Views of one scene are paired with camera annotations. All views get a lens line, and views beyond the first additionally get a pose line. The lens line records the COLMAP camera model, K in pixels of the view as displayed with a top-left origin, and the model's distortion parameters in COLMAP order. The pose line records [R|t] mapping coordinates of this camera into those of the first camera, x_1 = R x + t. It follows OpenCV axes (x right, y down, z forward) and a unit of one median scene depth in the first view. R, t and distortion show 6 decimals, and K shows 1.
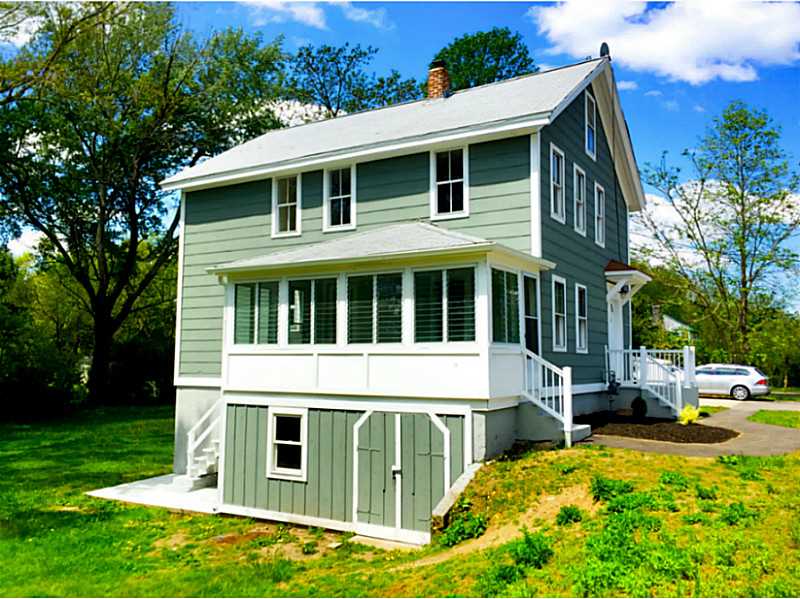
lens RADIAL K [[689.3, 0, 400.0], [0, 689.3, 299.5], [0, 0, 1]] dist [0.008140, 0.003236]
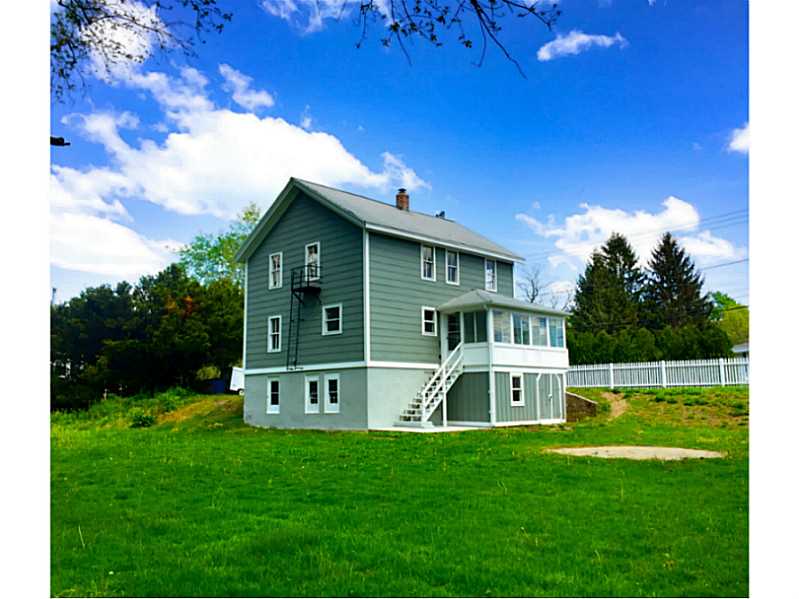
lens RADIAL K [[688.5, 0, 399.5], [0, 688.5, 299.5], [0, 0, 1]] dist [0.008140, 0.003236]
pose [[0.266420, 0.119993, 0.956359, -2.309772], [-0.078607, 0.991620, -0.102519, 0.175732], [-0.960646, -0.047863, 0.273620, 0.764143]]
